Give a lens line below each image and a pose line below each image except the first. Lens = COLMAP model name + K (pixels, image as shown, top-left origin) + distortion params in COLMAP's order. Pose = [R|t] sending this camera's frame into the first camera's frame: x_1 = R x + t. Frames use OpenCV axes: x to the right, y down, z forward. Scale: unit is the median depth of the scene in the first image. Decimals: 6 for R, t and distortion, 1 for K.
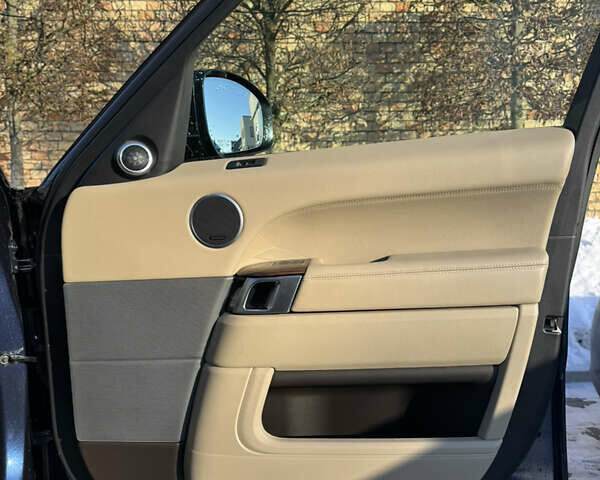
lens RADIAL K [[562.6, 0, 297.8], [0, 562.6, 249.8], [0, 0, 1]] dist [0.105679, -0.172992]
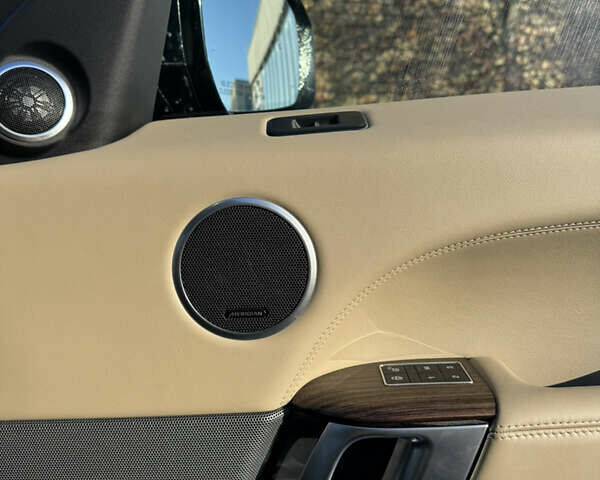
lens RADIAL K [[580.9, 0, 300.0], [0, 580.9, 240.0], [0, 0, 1]] dist [0.096731, -0.227165]
pose [[0.992750, 0.008047, 0.119930, -0.149847], [-0.005189, 0.999695, -0.024127, -0.059069], [-0.120088, 0.023330, 0.992489, 0.583430]]
